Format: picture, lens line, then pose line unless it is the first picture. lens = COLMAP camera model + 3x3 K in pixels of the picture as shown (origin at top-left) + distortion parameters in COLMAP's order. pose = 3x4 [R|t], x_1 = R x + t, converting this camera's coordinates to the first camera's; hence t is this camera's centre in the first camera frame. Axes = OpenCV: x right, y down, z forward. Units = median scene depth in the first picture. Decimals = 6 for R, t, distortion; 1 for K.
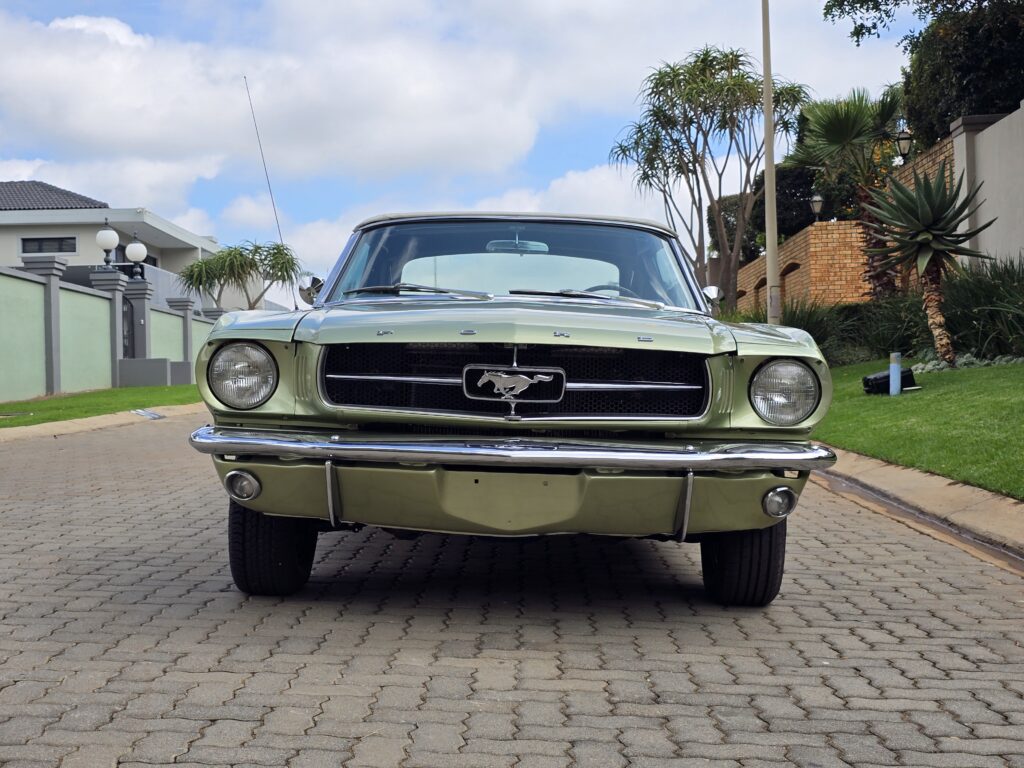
lens RADIAL K [[1367.7, 0, 500.9], [0, 1367.7, 383.0], [0, 0, 1]] dist [0.249515, -0.811423]
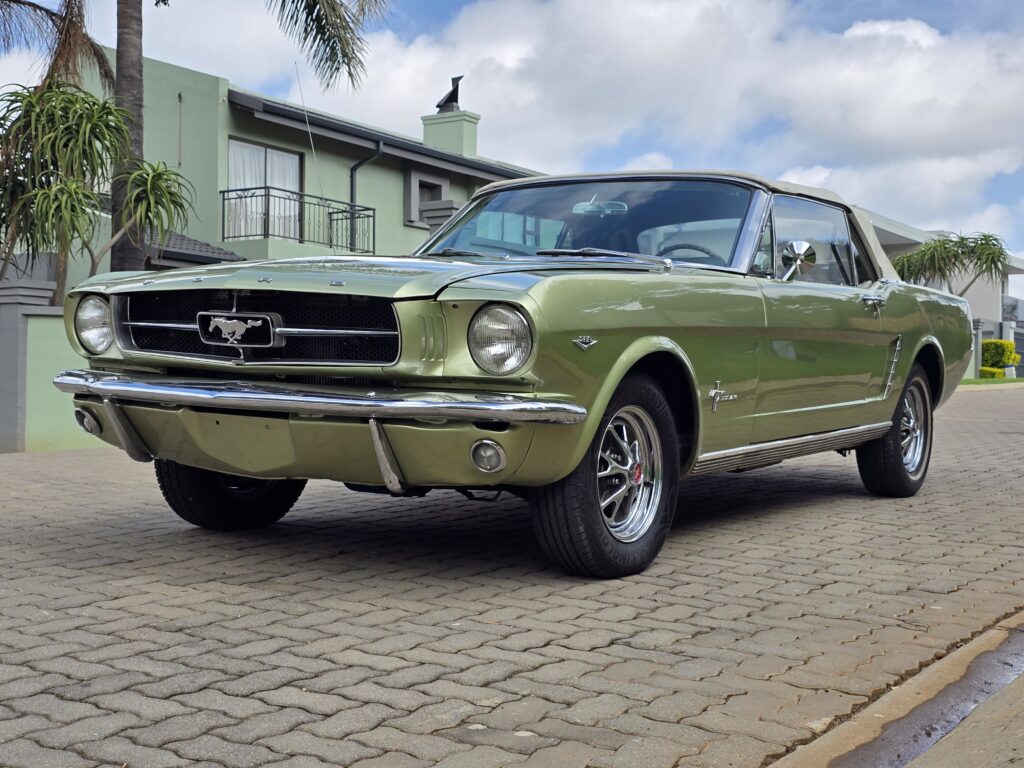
lens RADIAL K [[1367.7, 0, 500.9], [0, 1367.7, 383.0], [0, 0, 1]] dist [0.249515, -0.811423]
pose [[0.843470, 0.014616, -0.536978, 0.720360], [-0.015928, 0.999871, 0.002196, 0.035039], [0.536940, 0.006700, 0.843594, 0.221753]]
